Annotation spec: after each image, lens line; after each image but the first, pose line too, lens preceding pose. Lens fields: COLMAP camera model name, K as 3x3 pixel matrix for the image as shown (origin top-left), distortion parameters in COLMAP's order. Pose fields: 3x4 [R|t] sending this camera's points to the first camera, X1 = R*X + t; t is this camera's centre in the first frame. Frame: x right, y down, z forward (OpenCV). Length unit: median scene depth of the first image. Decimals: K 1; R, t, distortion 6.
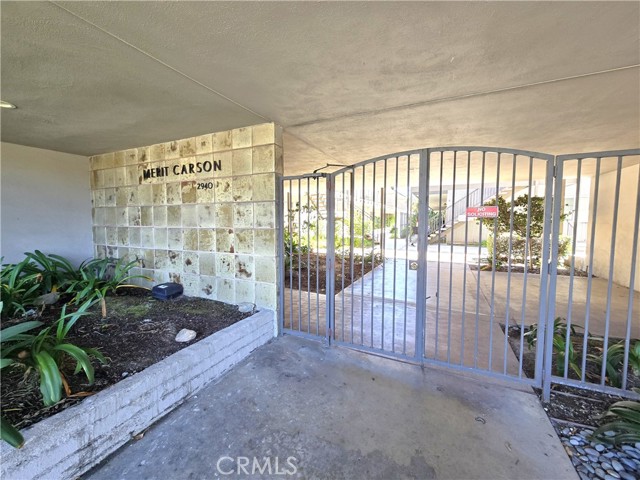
lens RADIAL K [[262.3, 0, 320.8], [0, 262.3, 239.2], [0, 0, 1]] dist [0.001757, 0.000150]
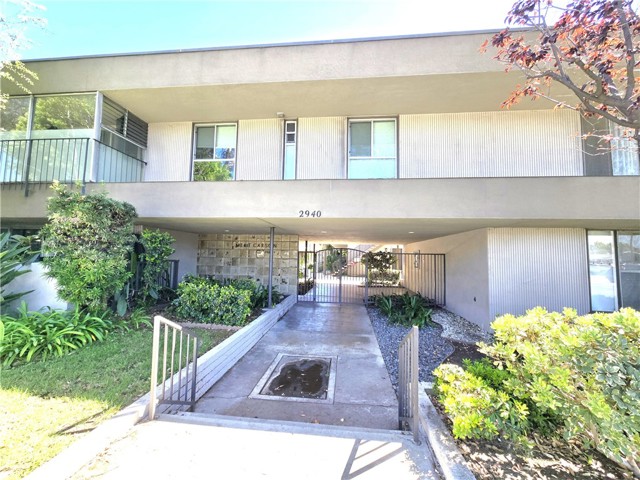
lens RADIAL K [[262.3, 0, 320.4], [0, 262.3, 238.5], [0, 0, 1]] dist [0.001757, 0.000150]
pose [[0.941122, 0.041245, 0.335542, -0.714888], [0.005135, 0.990671, -0.136178, 0.032367], [-0.338029, 0.129883, 0.932130, -1.527933]]
